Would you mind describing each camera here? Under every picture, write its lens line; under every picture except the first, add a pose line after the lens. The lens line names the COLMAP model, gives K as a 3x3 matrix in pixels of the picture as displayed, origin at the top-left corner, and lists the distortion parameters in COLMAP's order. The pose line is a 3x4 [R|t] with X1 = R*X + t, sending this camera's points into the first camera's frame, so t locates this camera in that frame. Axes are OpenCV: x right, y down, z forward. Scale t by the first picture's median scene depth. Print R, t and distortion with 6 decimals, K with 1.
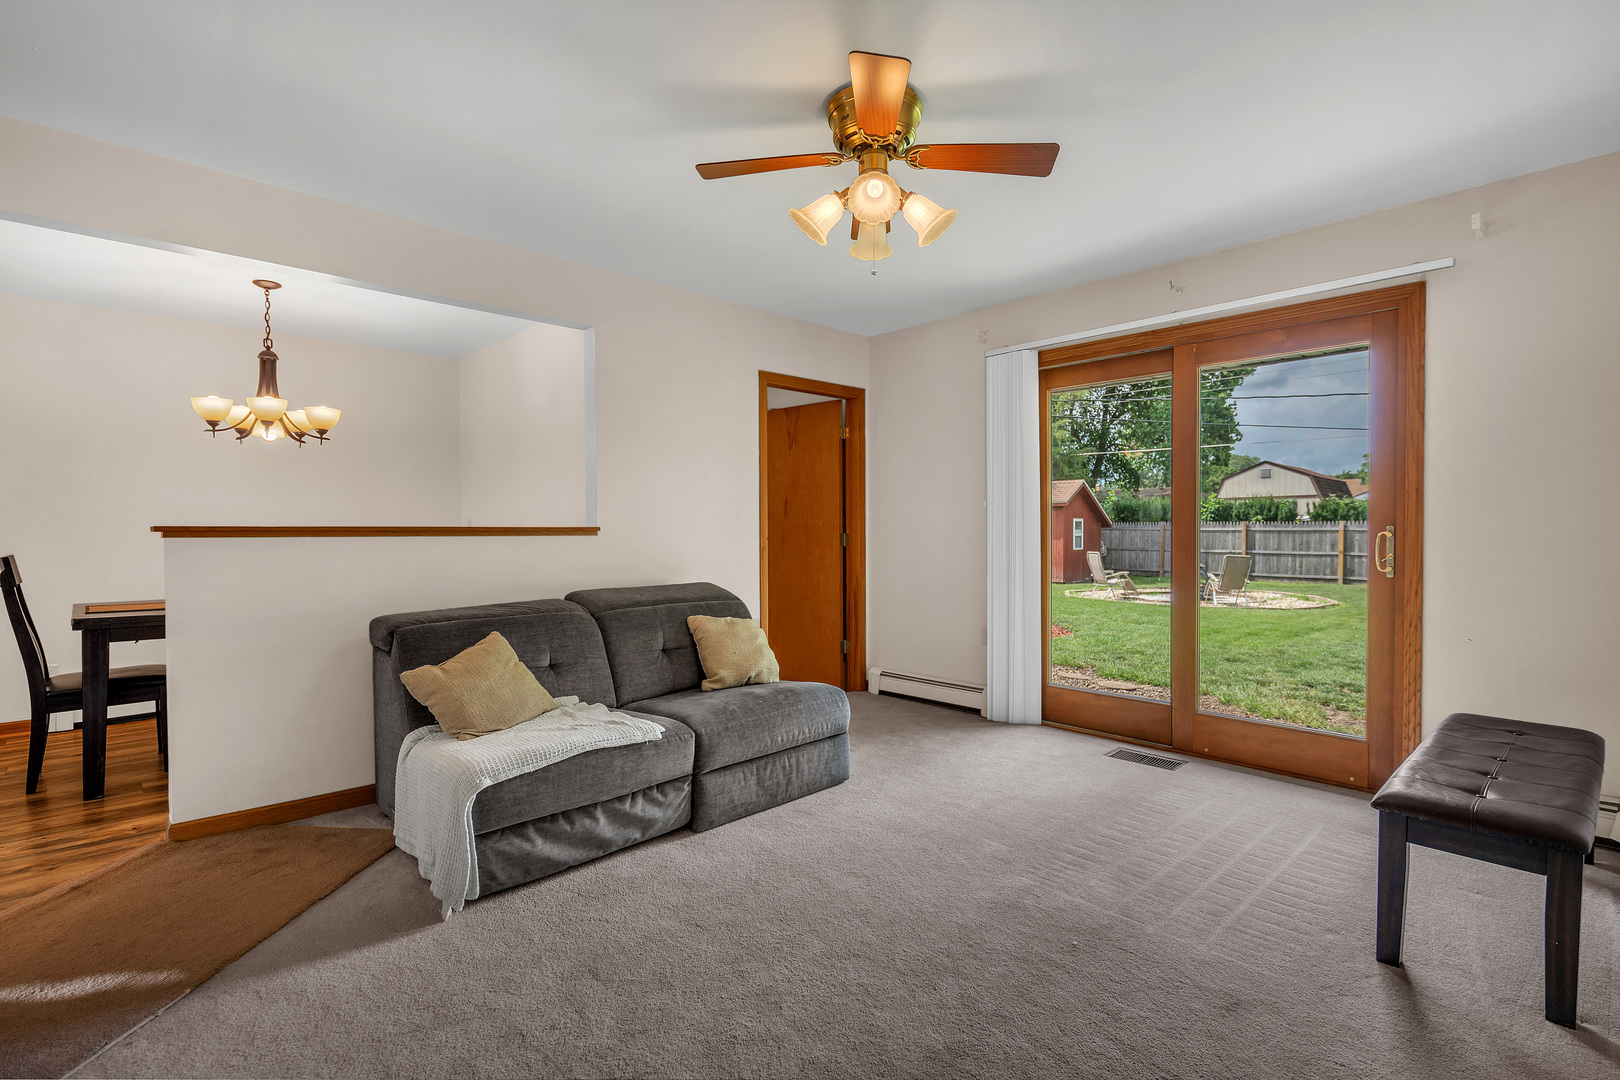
lens RADIAL K [[747.3, 0, 809.6], [0, 747.3, 539.9], [0, 0, 1]] dist [-0.005746, 0.002751]
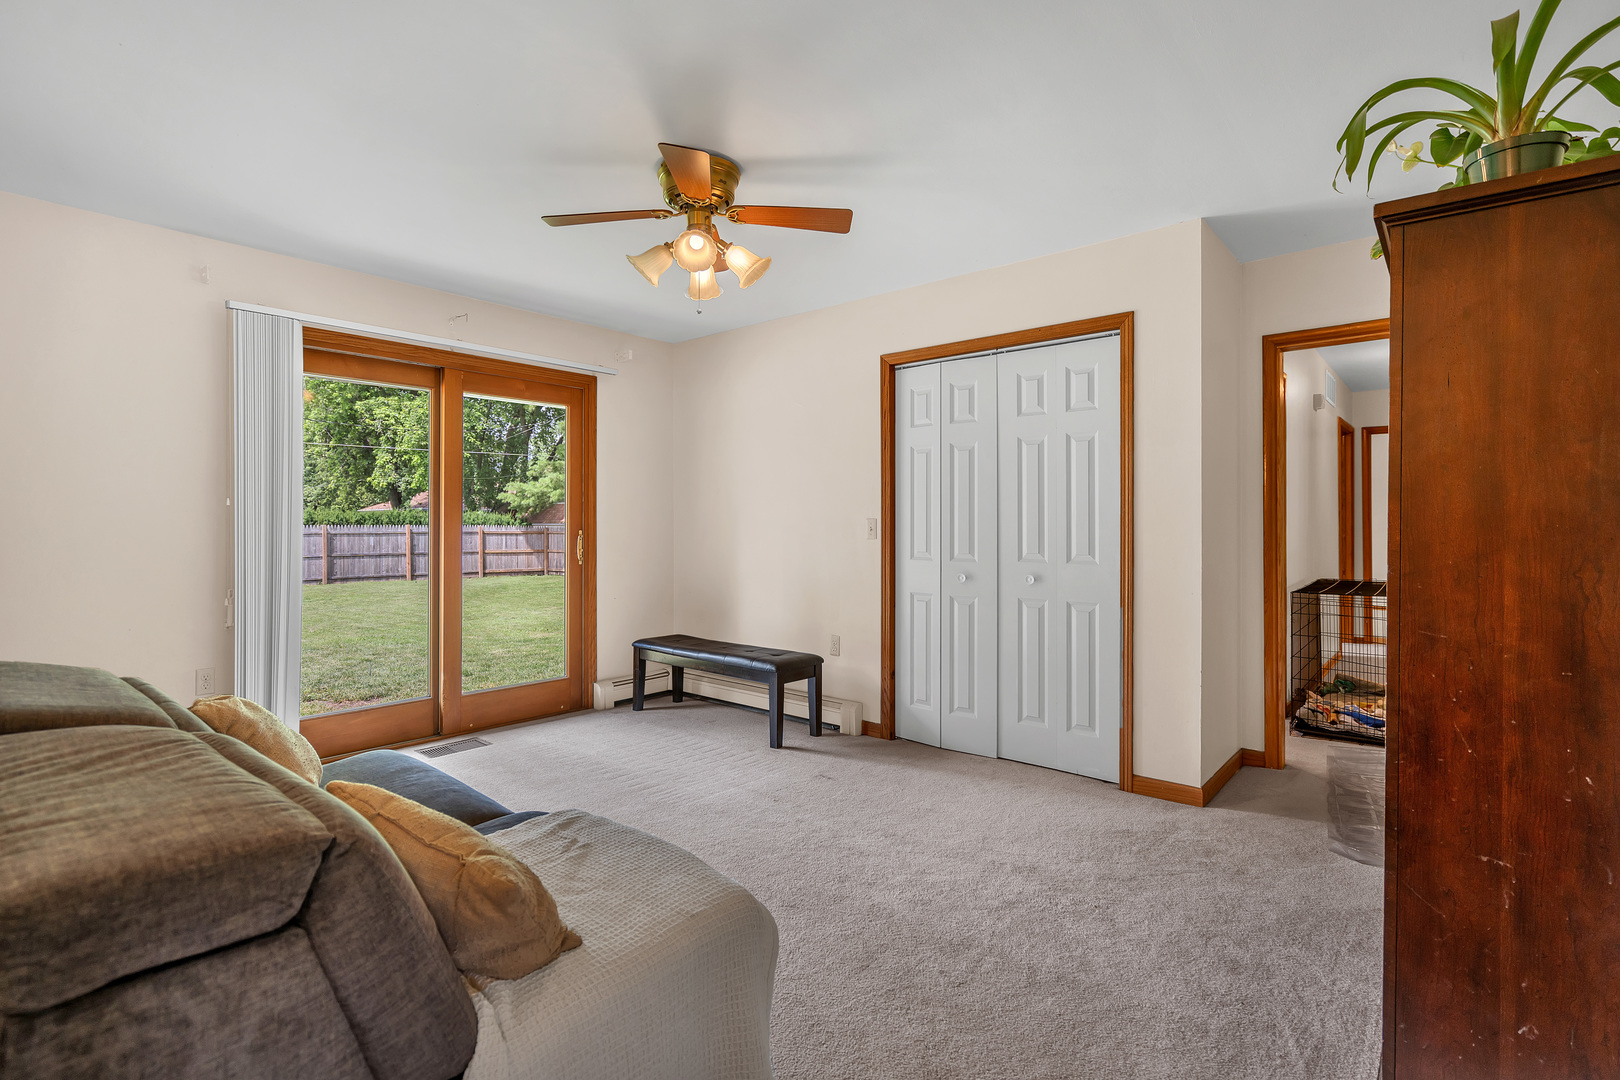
lens RADIAL K [[747.3, 0, 803.9], [0, 747.3, 523.5], [0, 0, 1]] dist [-0.005746, 0.002751]
pose [[-0.064753, 0.007271, 0.997875, -0.625489], [0.011422, 0.999913, -0.006545, -0.014775], [-0.997836, 0.010974, -0.064830, 0.524453]]
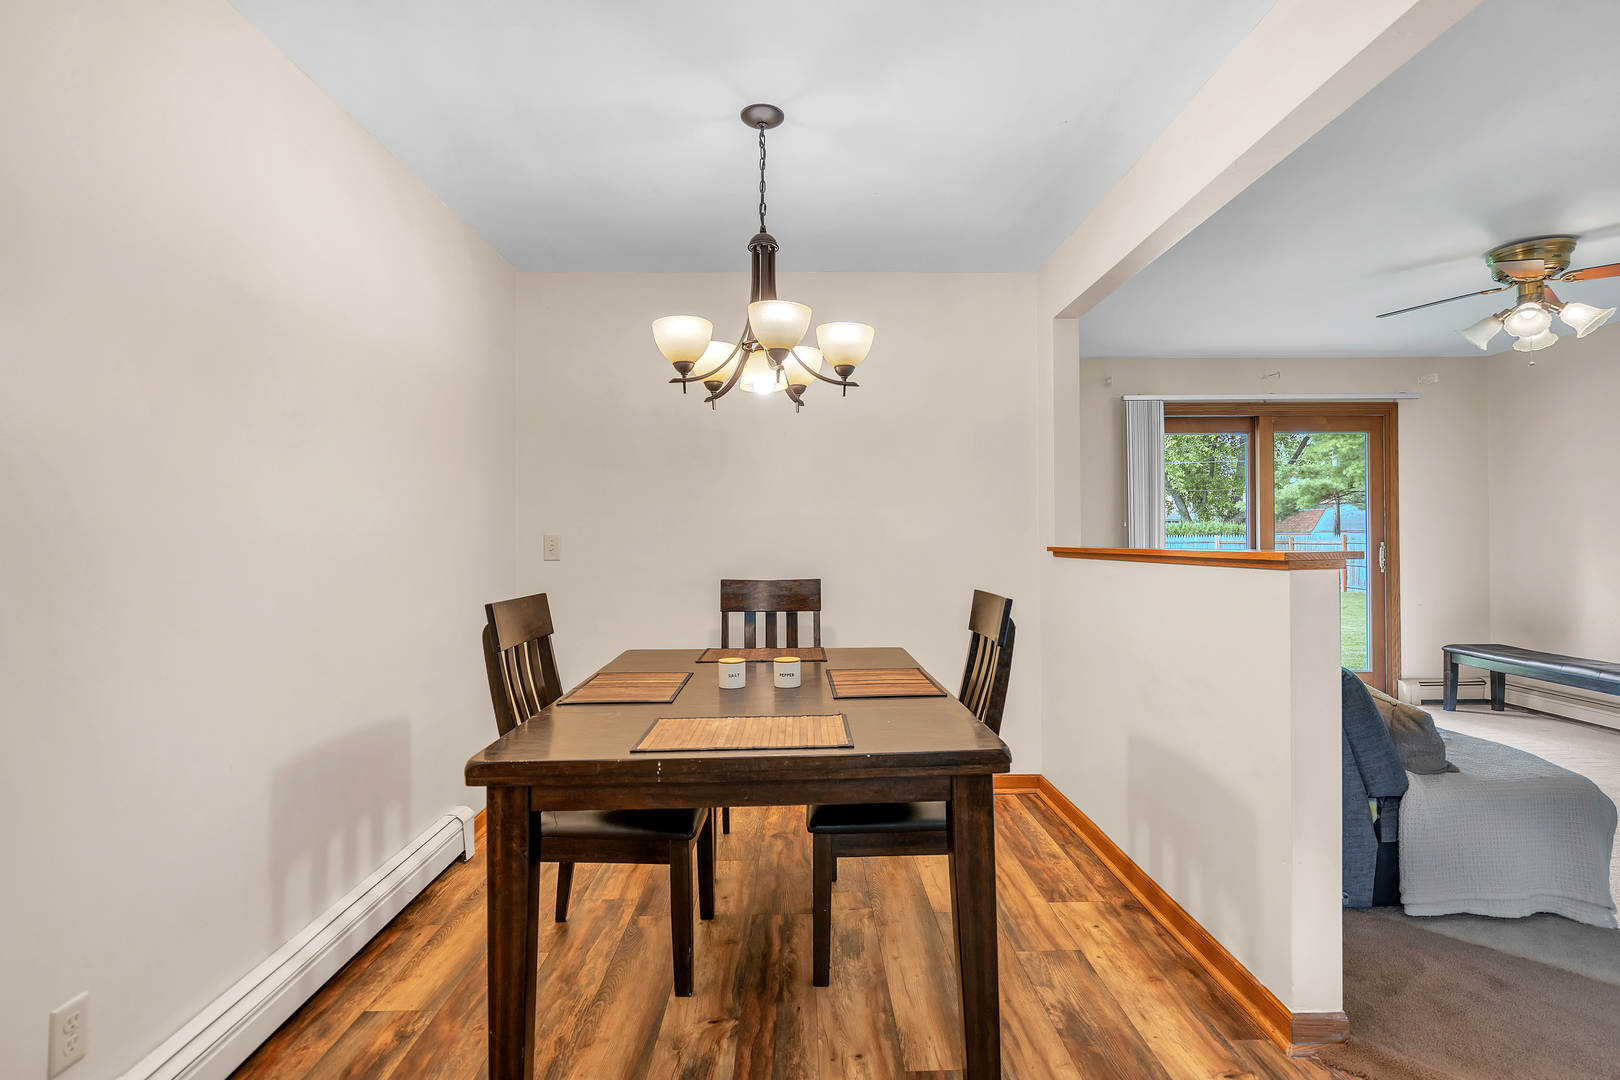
lens RADIAL K [[786.3, 0, 807.5], [0, 786.3, 532.9], [0, 0, 1]] dist [-0.000829, 0.000726]
pose [[0.717676, 0.003633, 0.696368, -1.145038], [0.010416, 0.999819, -0.015951, -0.020673], [-0.696300, 0.018701, 0.717507, 0.509516]]
